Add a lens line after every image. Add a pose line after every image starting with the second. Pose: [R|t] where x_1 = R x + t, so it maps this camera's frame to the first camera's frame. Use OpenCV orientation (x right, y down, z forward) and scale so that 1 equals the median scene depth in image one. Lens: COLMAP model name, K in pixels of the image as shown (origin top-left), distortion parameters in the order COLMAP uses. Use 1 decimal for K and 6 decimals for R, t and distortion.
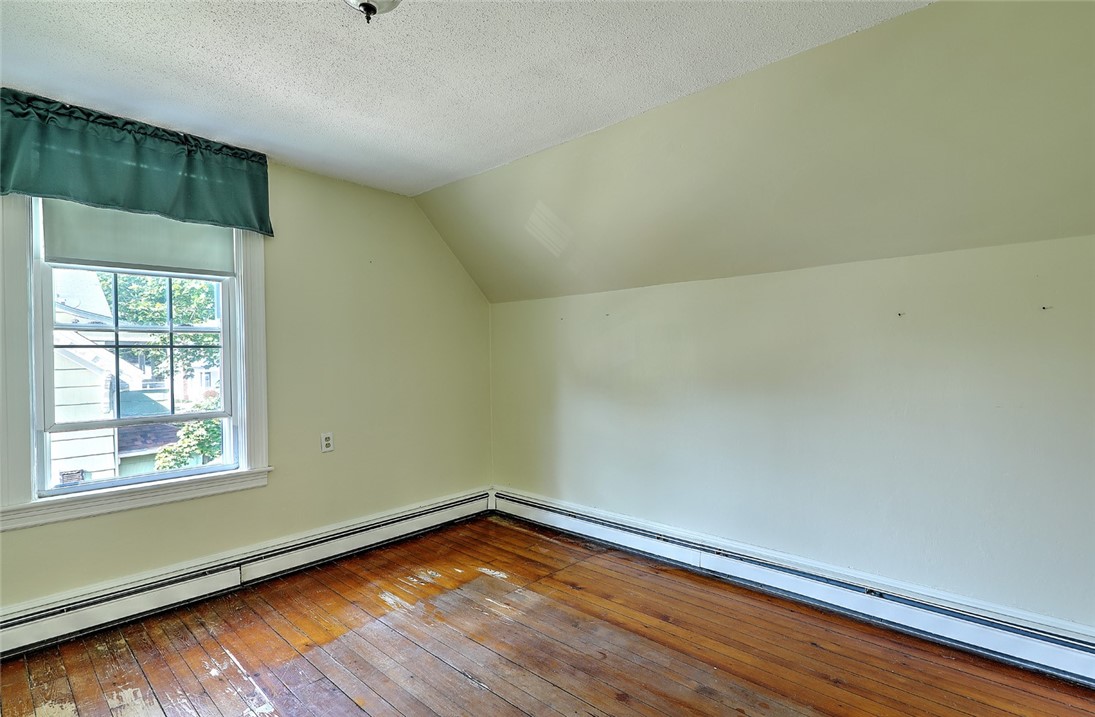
lens RADIAL K [[533.2, 0, 545.0], [0, 533.2, 356.8], [0, 0, 1]] dist [-0.001364, -0.000374]
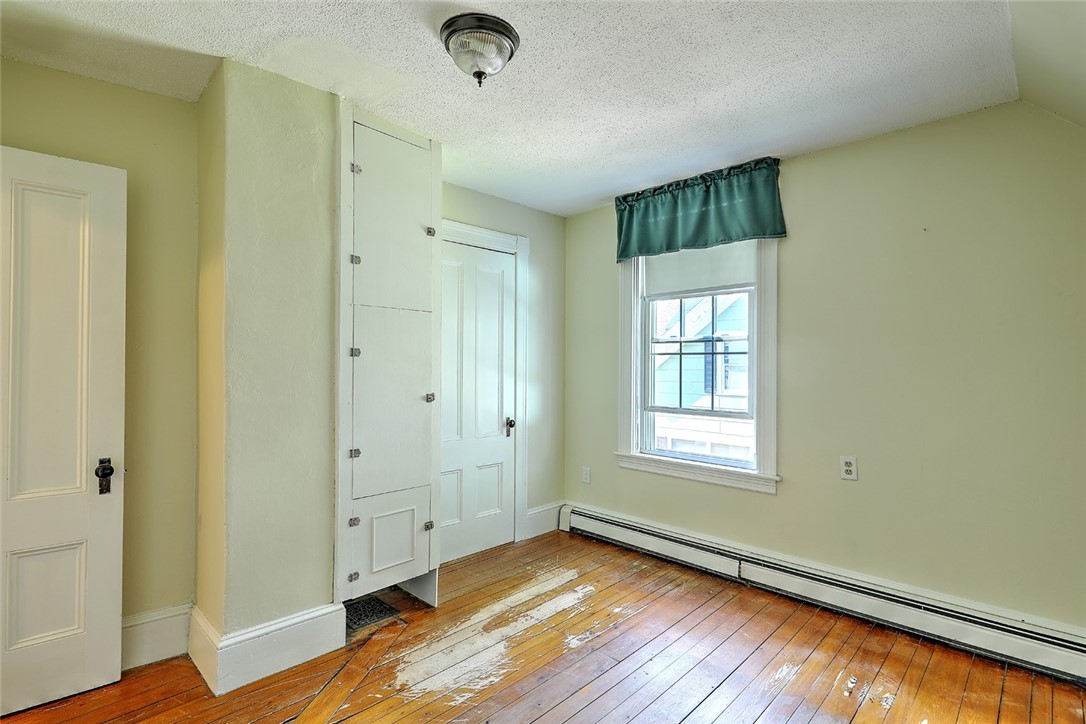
lens RADIAL K [[512.5, 0, 540.3], [0, 512.5, 363.5], [0, 0, 1]] dist [0.003117, -0.000706]
pose [[-0.031225, 0.012029, -0.999440, 0.448857], [-0.004996, 0.999913, 0.012190, -0.008422], [0.999500, 0.005374, -0.031162, 0.630864]]
